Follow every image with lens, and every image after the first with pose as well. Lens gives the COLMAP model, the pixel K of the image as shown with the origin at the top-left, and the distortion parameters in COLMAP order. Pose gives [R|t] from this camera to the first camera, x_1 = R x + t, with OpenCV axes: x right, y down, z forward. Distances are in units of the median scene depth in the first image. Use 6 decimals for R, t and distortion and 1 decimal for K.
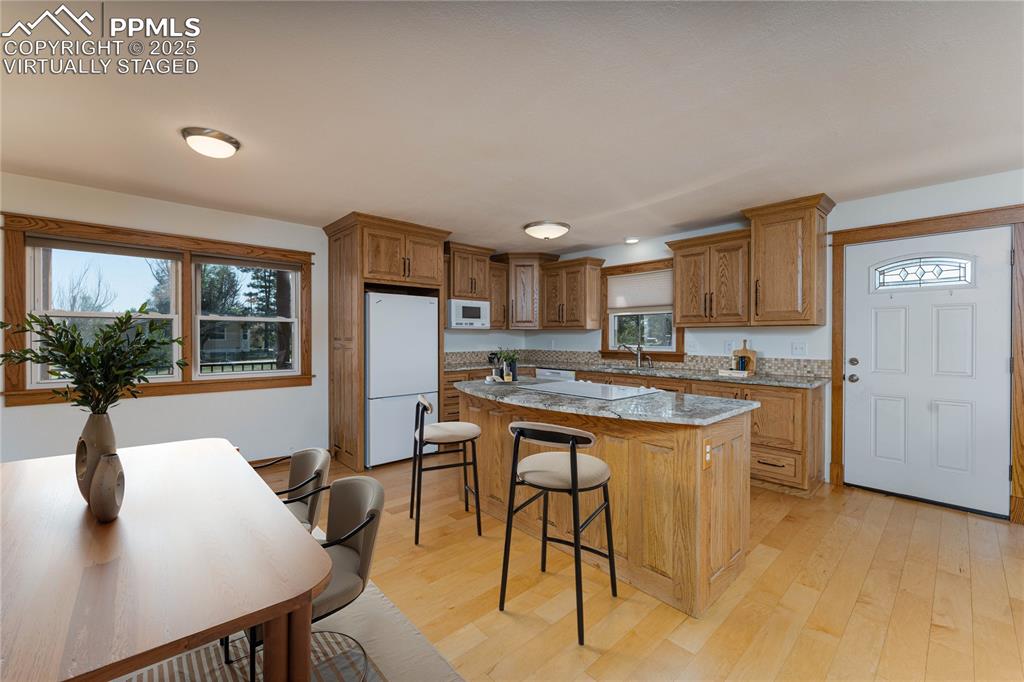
lens RADIAL K [[412.2, 0, 508.7], [0, 412.2, 339.6], [0, 0, 1]] dist [-0.002233, -0.000263]
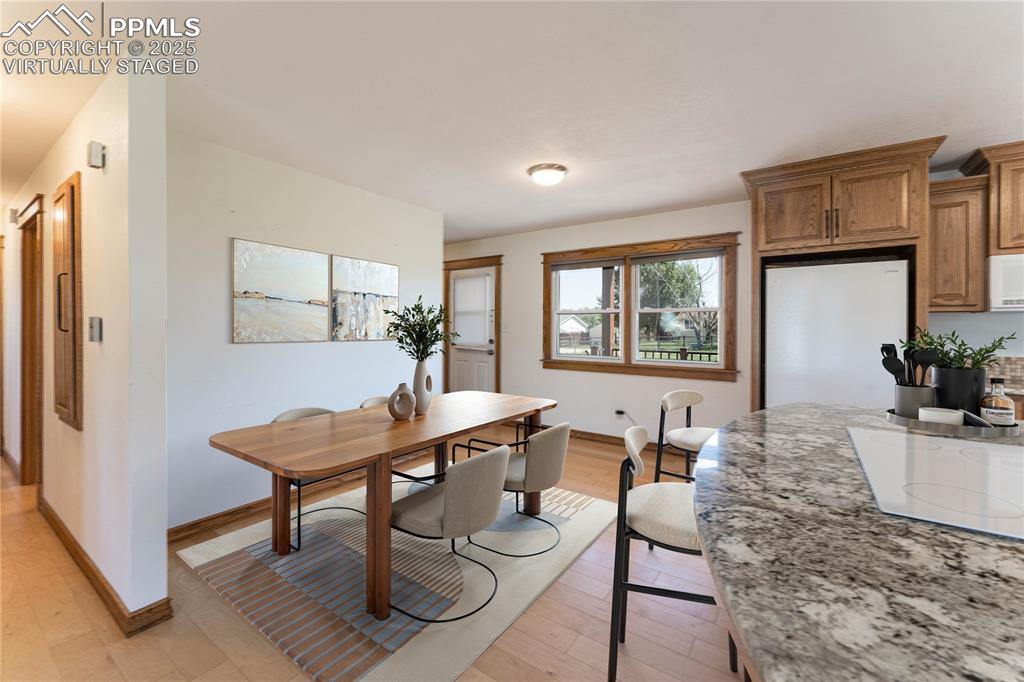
lens RADIAL K [[412.9, 0, 515.7], [0, 412.9, 335.3], [0, 0, 1]] dist [-0.000454, -0.000147]
pose [[0.226338, 0.020301, -0.973837, 0.266295], [-0.010075, 0.999778, 0.018500, -0.000261], [0.973997, 0.005624, 0.226492, 0.315613]]
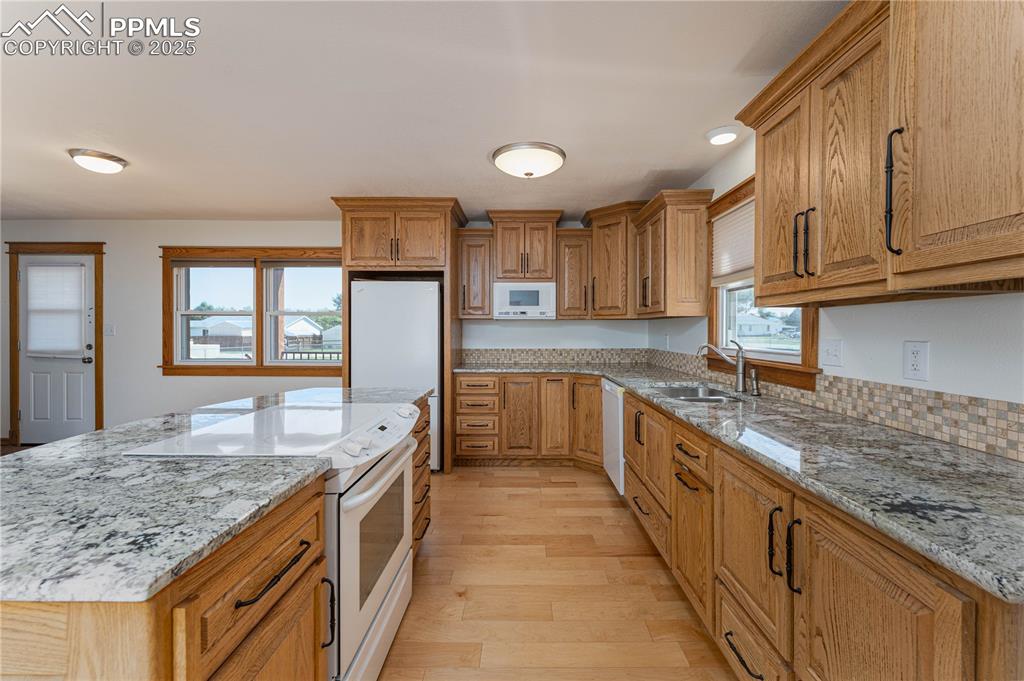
lens RADIAL K [[412.9, 0, 515.7], [0, 412.9, 334.8], [0, 0, 1]] dist [-0.000454, -0.000147]
pose [[0.732606, 0.010207, -0.680576, 0.485667], [-0.008382, 0.999947, 0.005975, -0.002013], [0.680601, 0.001327, 0.732653, 0.488114]]
